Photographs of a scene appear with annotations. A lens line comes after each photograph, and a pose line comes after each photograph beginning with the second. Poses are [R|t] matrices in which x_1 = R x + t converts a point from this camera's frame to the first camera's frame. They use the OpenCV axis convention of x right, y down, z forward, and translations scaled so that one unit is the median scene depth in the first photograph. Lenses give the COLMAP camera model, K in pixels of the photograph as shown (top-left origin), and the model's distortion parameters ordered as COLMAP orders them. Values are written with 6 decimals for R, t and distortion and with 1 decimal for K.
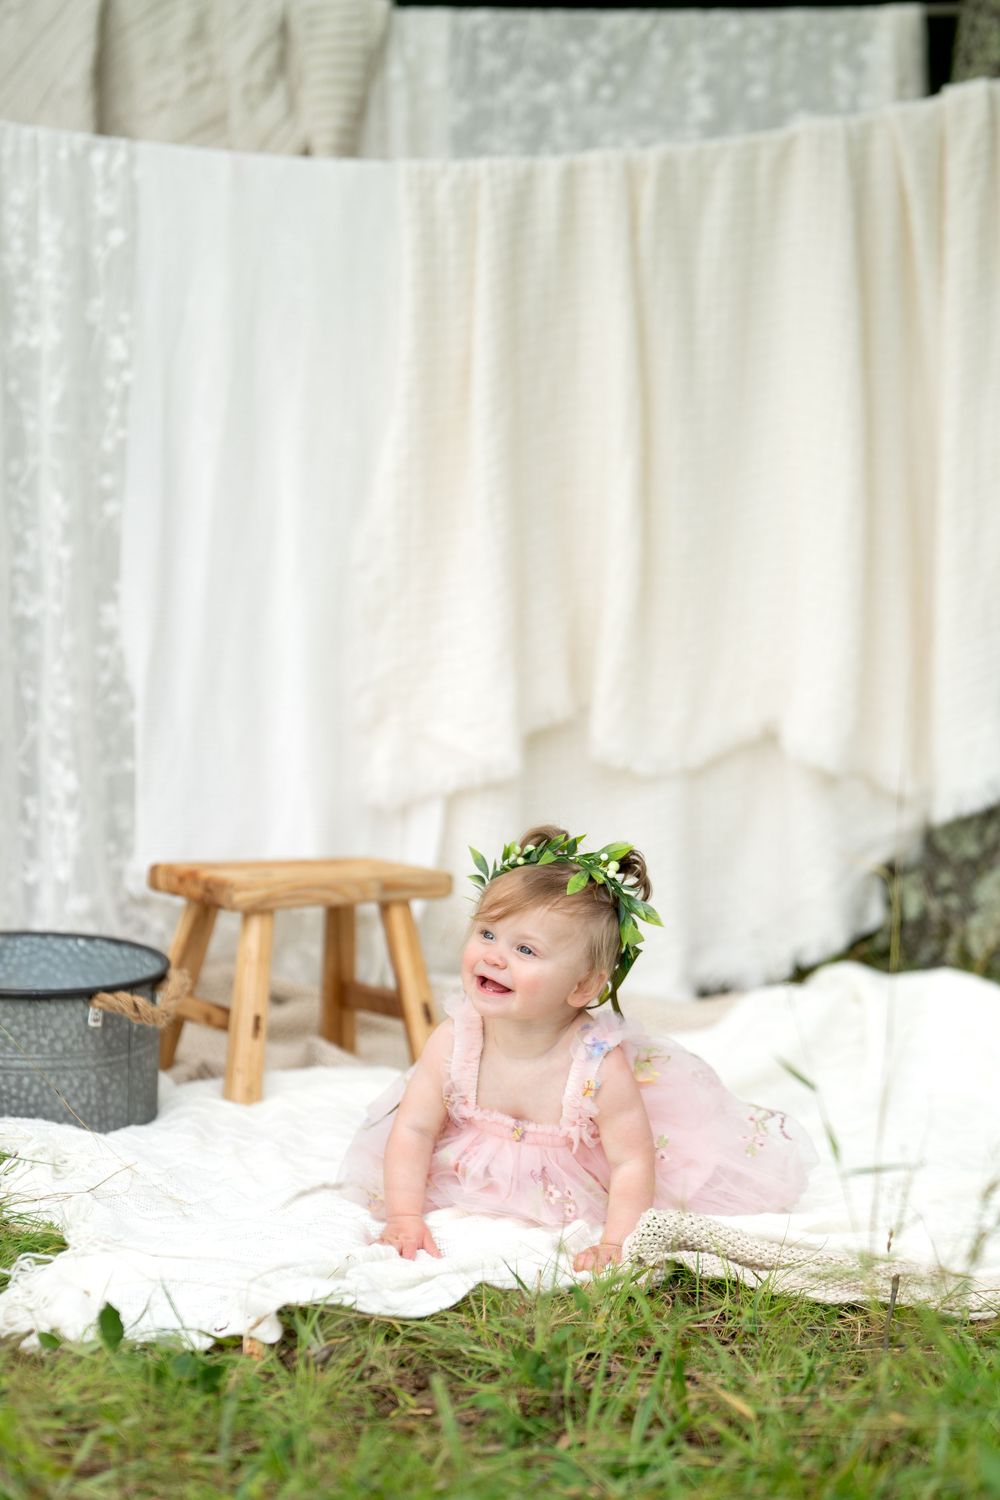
lens RADIAL K [[5753.7, 0, 500.6], [0, 5753.7, 747.9], [0, 0, 1]] dist [-0.071242, 1.916813]
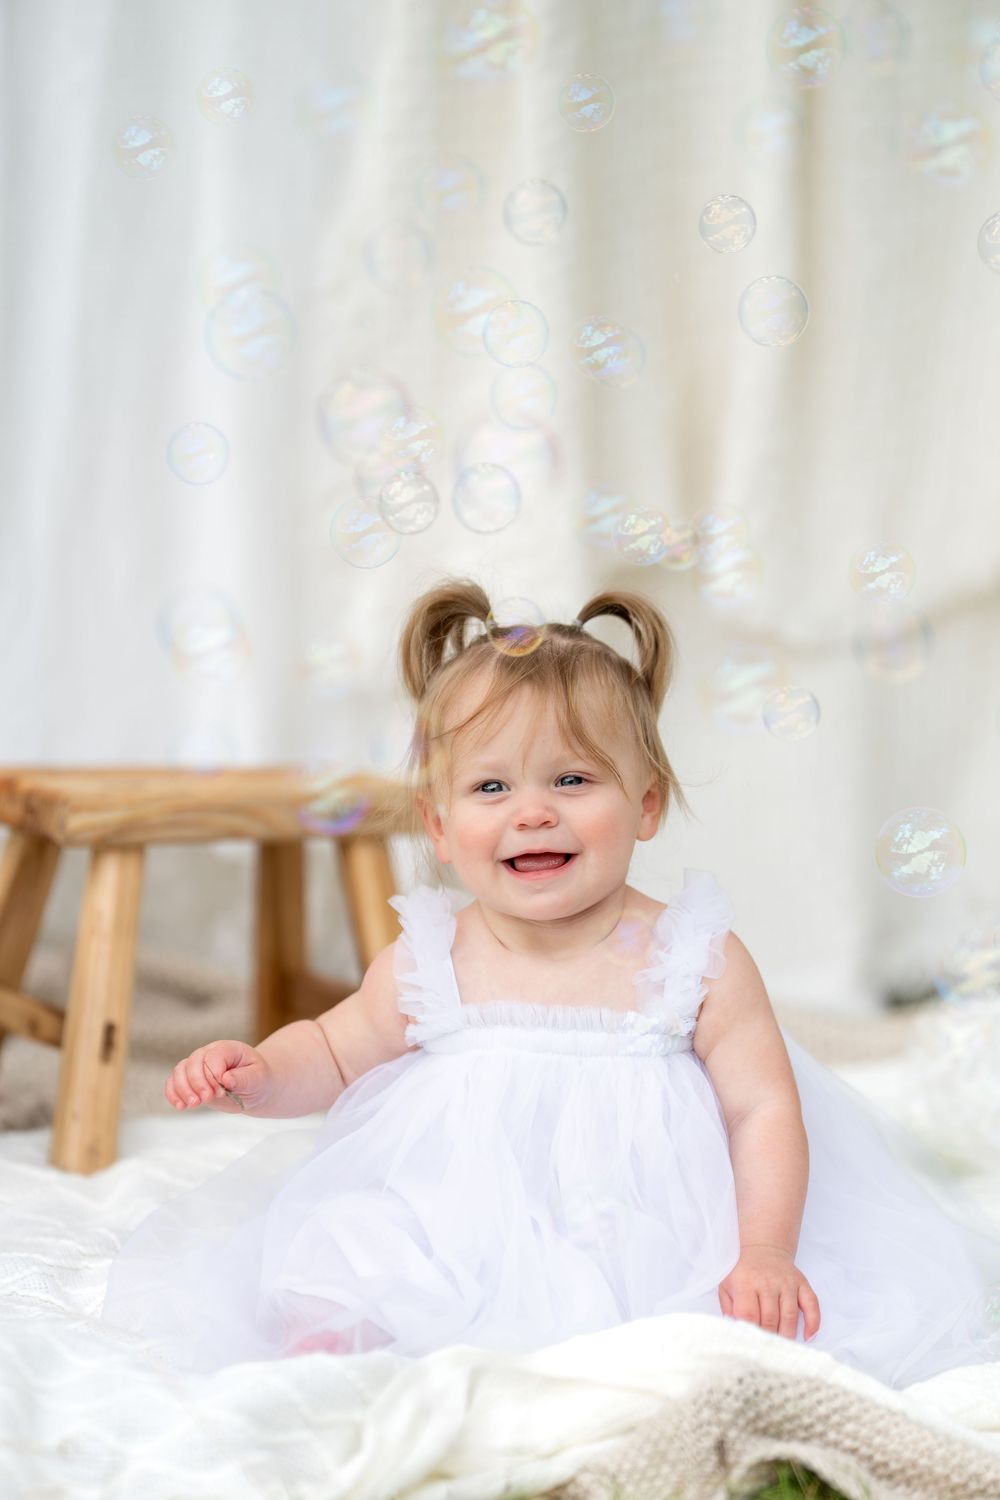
lens RADIAL K [[5711.9, 0, 501.0], [0, 5711.9, 745.9], [0, 0, 1]] dist [-0.018373, 1.534395]
pose [[0.997480, 0.011868, -0.069942, 0.036946], [-0.012379, 0.999900, -0.006880, 0.020918], [0.069853, 0.007729, 0.997527, 0.404879]]
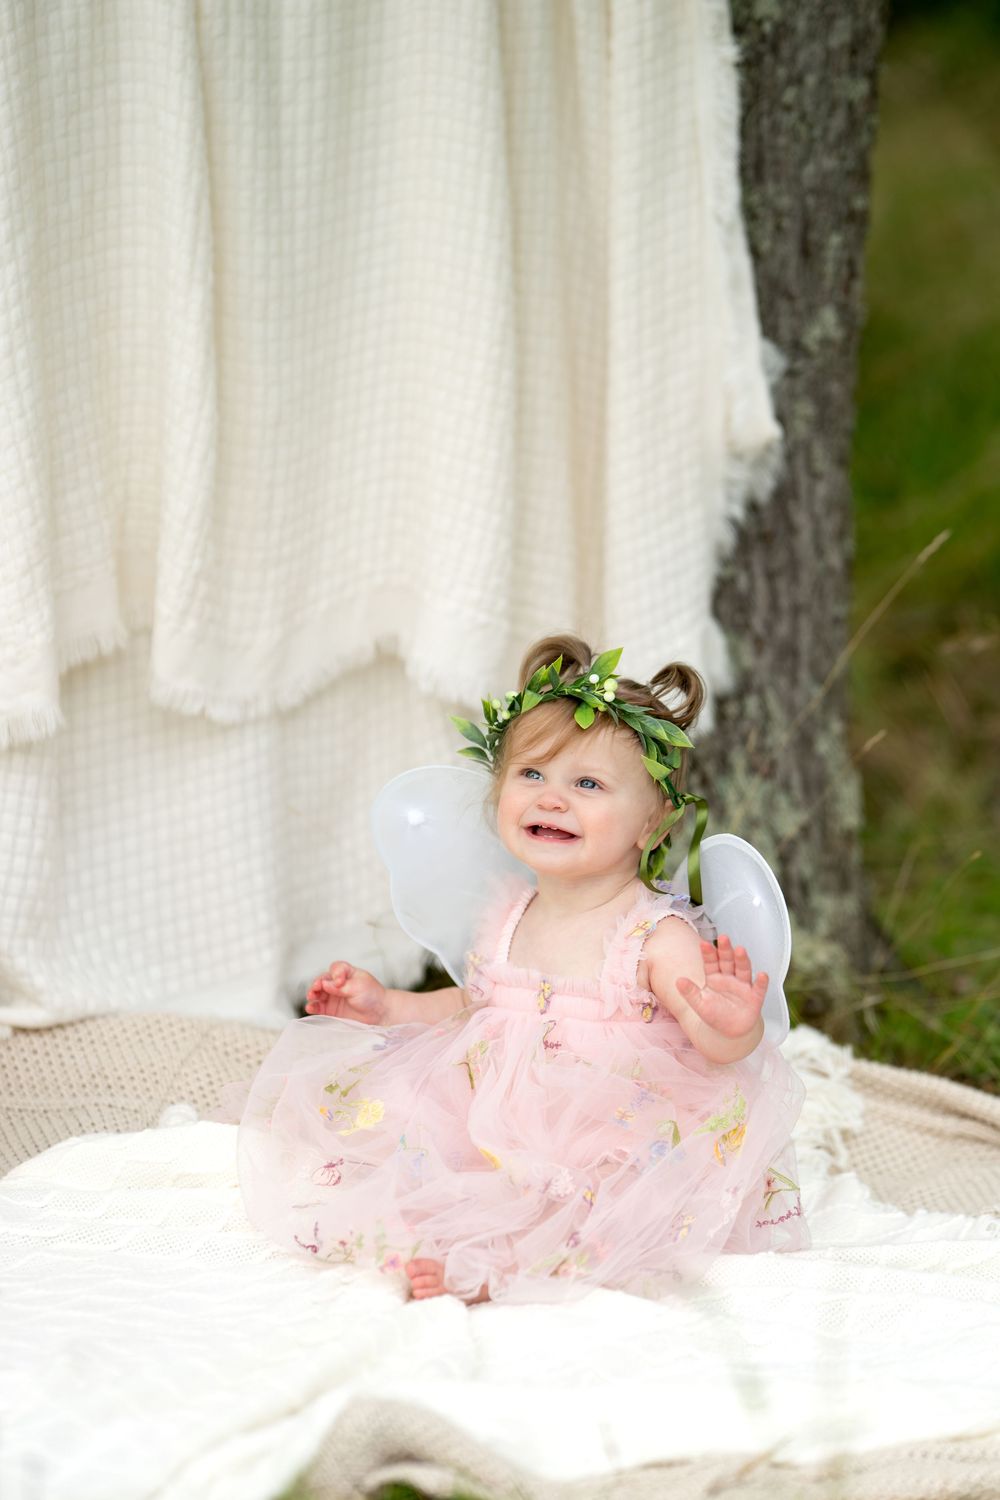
lens RADIAL K [[5711.9, 0, 501.0], [0, 5711.9, 745.9], [0, 0, 1]] dist [-0.018373, 1.534395]
pose [[0.989711, -0.034826, 0.138781, -0.042458], [0.028185, 0.998375, 0.049536, -0.028128], [-0.140280, -0.045114, 0.989083, 0.285669]]
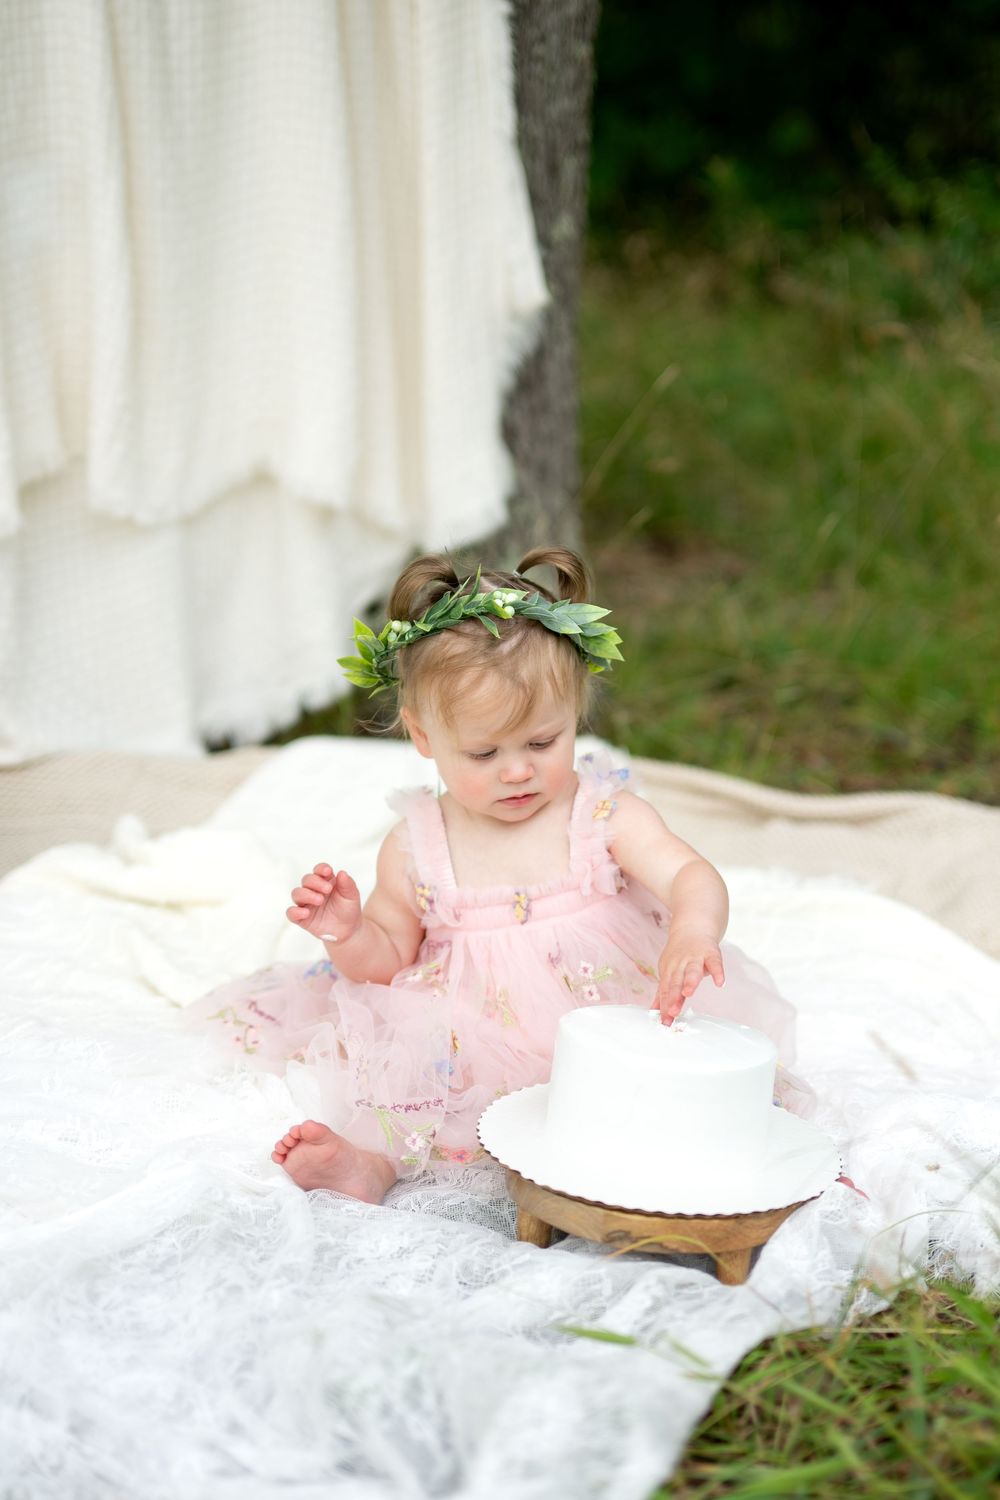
lens RADIAL K [[2609.5, 0, 555.3], [0, 2609.5, 722.4], [0, 0, 1]] dist [0.000004, -0.038810]
pose [[0.949697, -0.085477, 0.301280, -0.044681], [0.063067, 0.994522, 0.083358, 0.005755], [-0.306755, -0.060164, 0.949885, 0.586769]]
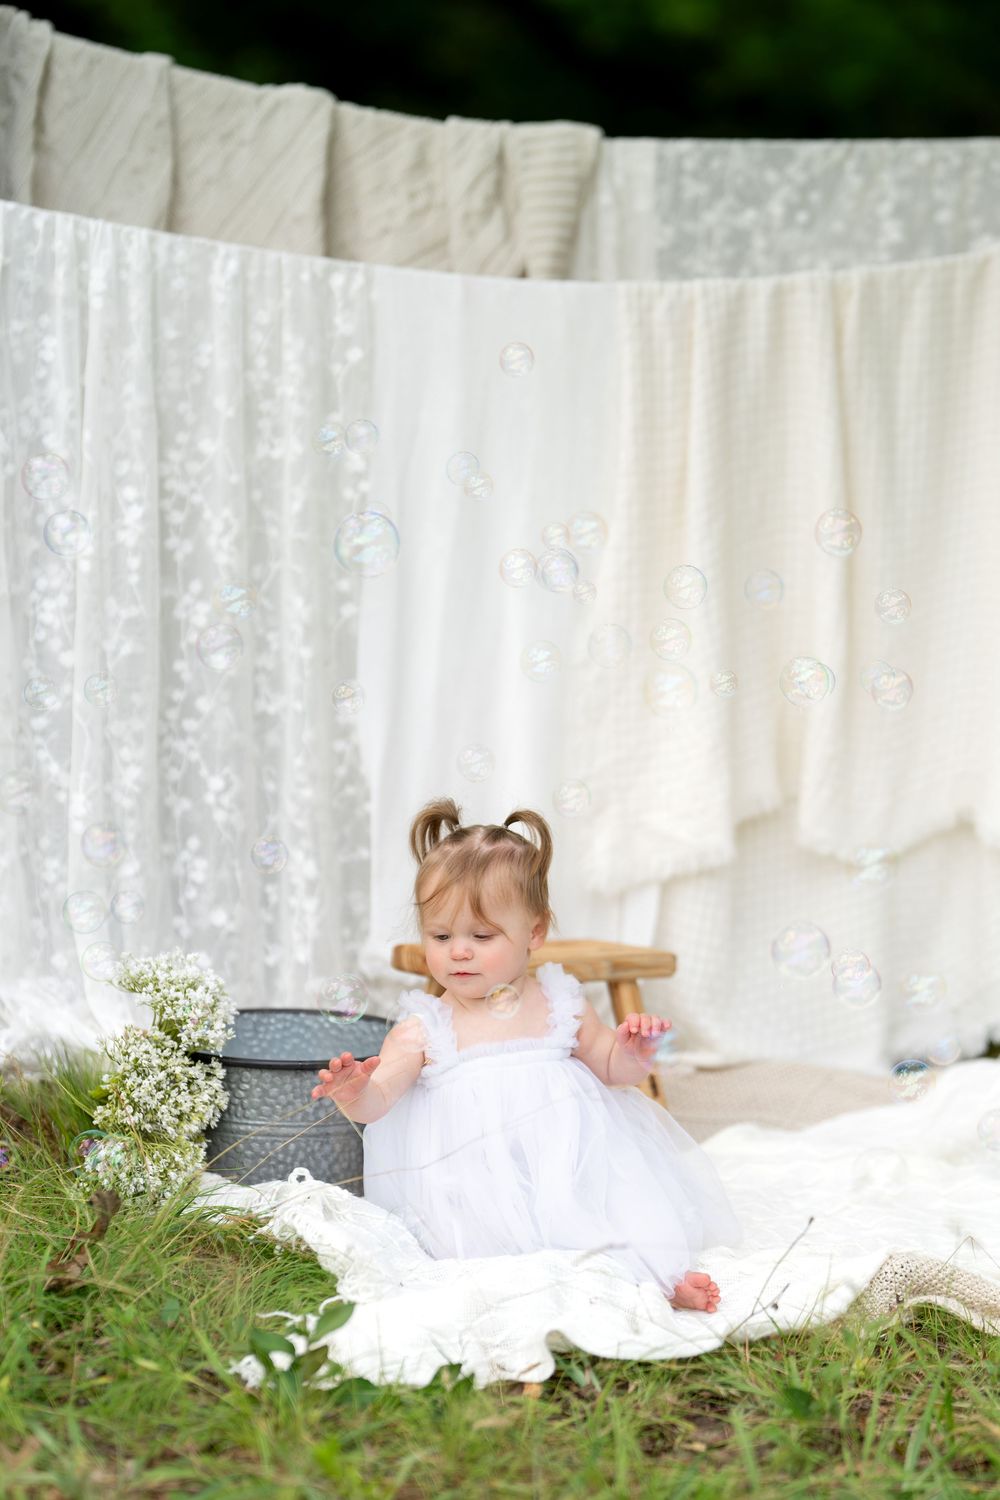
lens RADIAL K [[5798.8, 0, 497.0], [0, 5798.8, 753.2], [0, 0, 1]] dist [0.011379, 1.479389]
pose [[0.999982, -0.003569, 0.004867, -0.046118], [0.003675, 0.999753, -0.021916, 0.008160], [-0.004787, 0.021933, 0.999748, -0.068180]]
